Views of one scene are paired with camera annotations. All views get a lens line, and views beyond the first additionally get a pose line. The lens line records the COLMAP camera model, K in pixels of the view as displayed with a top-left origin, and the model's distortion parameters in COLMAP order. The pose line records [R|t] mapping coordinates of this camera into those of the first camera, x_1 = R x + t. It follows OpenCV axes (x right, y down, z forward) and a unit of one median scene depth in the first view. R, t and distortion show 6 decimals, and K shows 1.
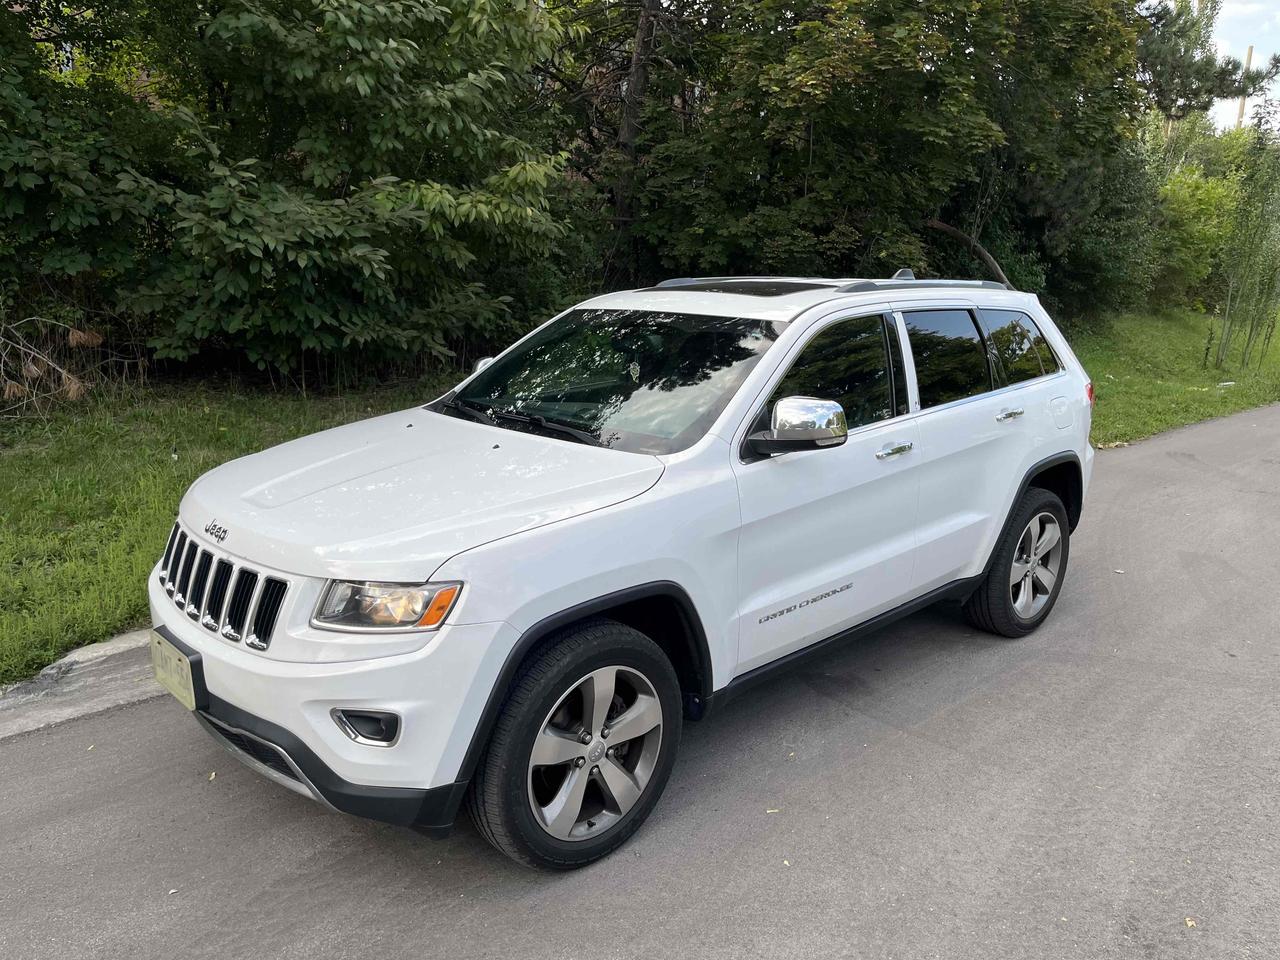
lens RADIAL K [[981.0, 0, 625.9], [0, 981.0, 491.3], [0, 0, 1]] dist [0.060456, -0.084258]
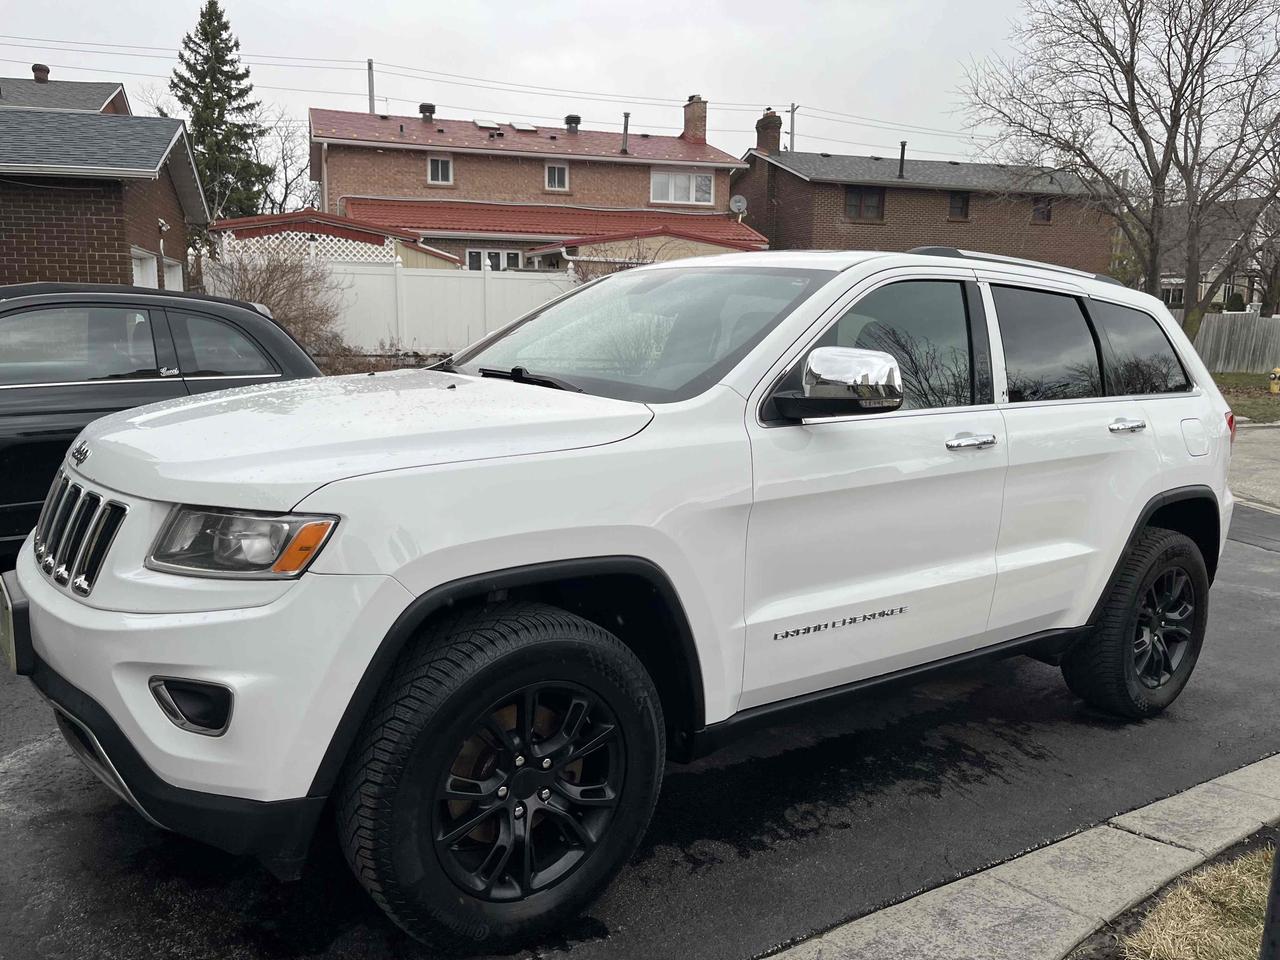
lens RADIAL K [[981.0, 0, 627.7], [0, 981.0, 471.4], [0, 0, 1]] dist [0.060456, -0.084258]
pose [[0.992777, 0.064626, -0.101079, 0.083557], [-0.074609, 0.992354, -0.098322, 0.080683], [0.093952, 0.105153, 0.990008, 0.203639]]
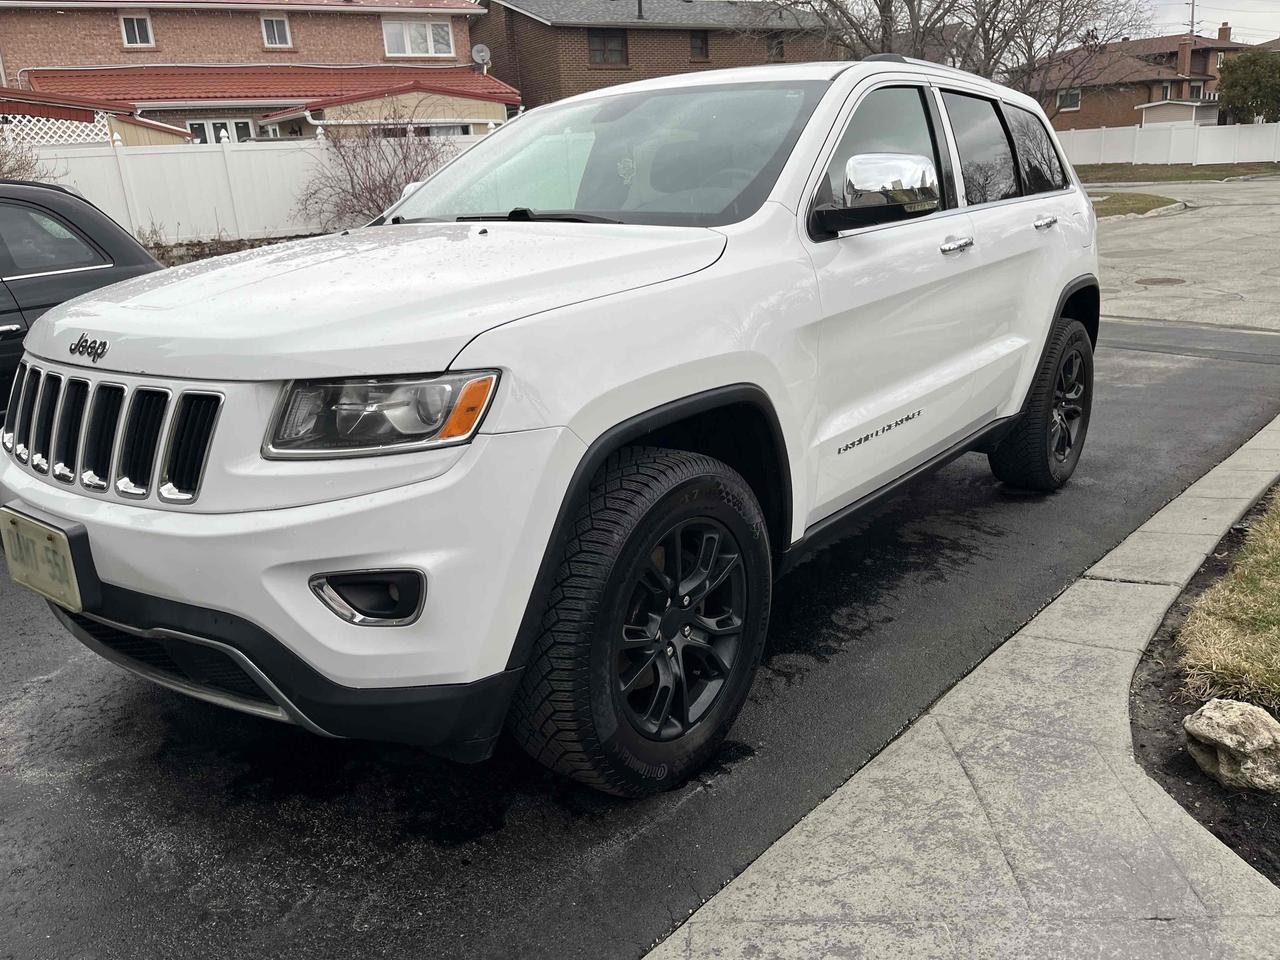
lens RADIAL K [[981.0, 0, 629.1], [0, 981.0, 473.2], [0, 0, 1]] dist [0.060456, -0.084258]
pose [[0.987781, -0.072780, 0.137814, -0.123837], [0.068746, 0.997061, 0.033812, 0.102138], [-0.139870, -0.023924, 0.989881, 0.231466]]
